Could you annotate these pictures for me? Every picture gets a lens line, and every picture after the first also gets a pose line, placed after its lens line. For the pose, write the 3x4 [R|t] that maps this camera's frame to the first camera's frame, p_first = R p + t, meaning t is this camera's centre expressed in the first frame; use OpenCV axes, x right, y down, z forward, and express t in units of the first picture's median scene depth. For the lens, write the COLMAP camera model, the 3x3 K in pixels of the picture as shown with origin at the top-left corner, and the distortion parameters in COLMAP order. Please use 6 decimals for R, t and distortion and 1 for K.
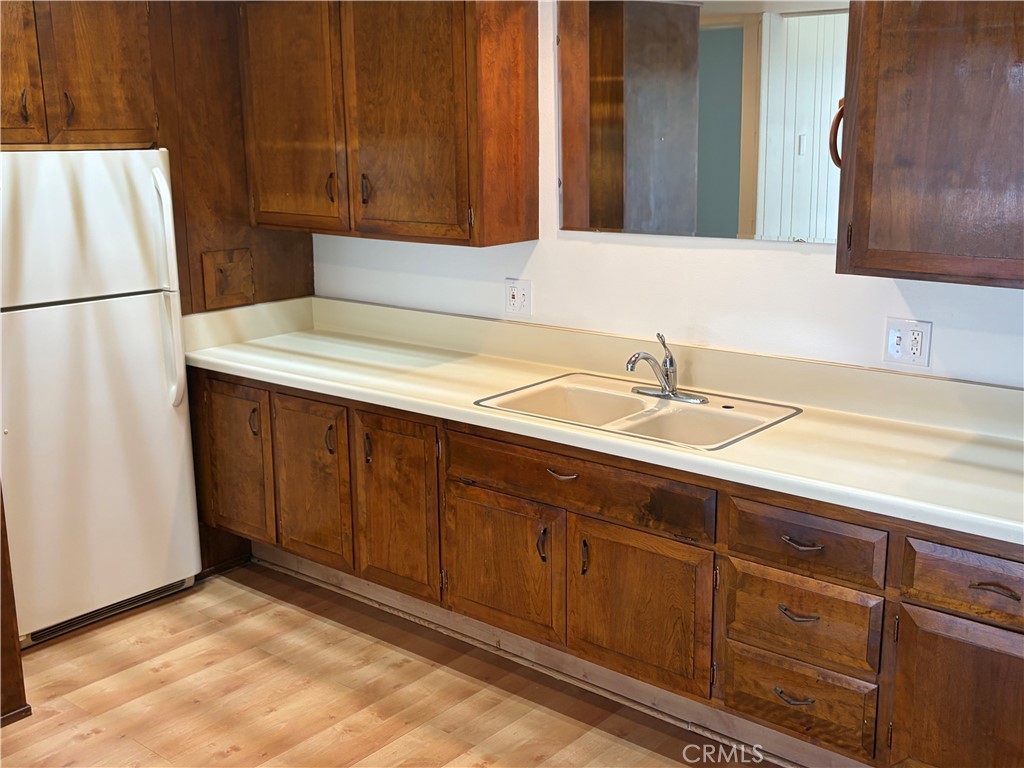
lens RADIAL K [[1076.3, 0, 509.1], [0, 1076.3, 373.9], [0, 0, 1]] dist [0.022543, 0.000000]
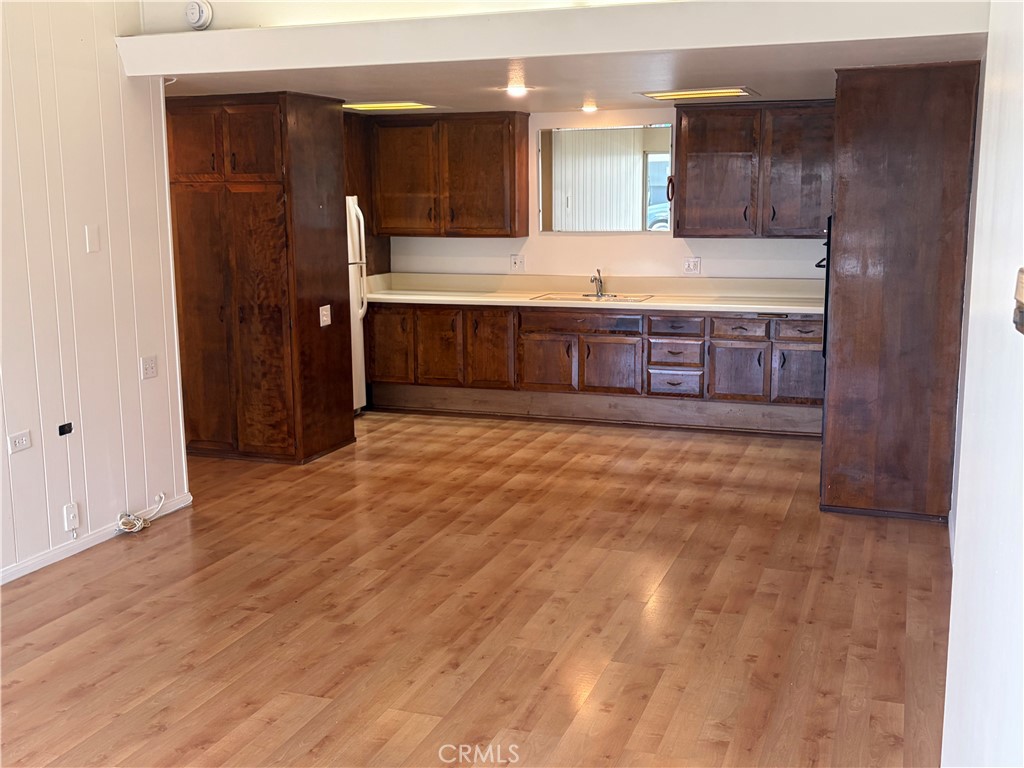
lens RADIAL K [[1076.3, 0, 512.9], [0, 1076.3, 388.7], [0, 0, 1]] dist [0.022543, 0.000000]
pose [[0.947385, -0.058785, 0.314652, -0.726535], [0.071233, 0.997061, -0.028199, 0.252669], [-0.312069, 0.049128, 0.948788, -1.103372]]
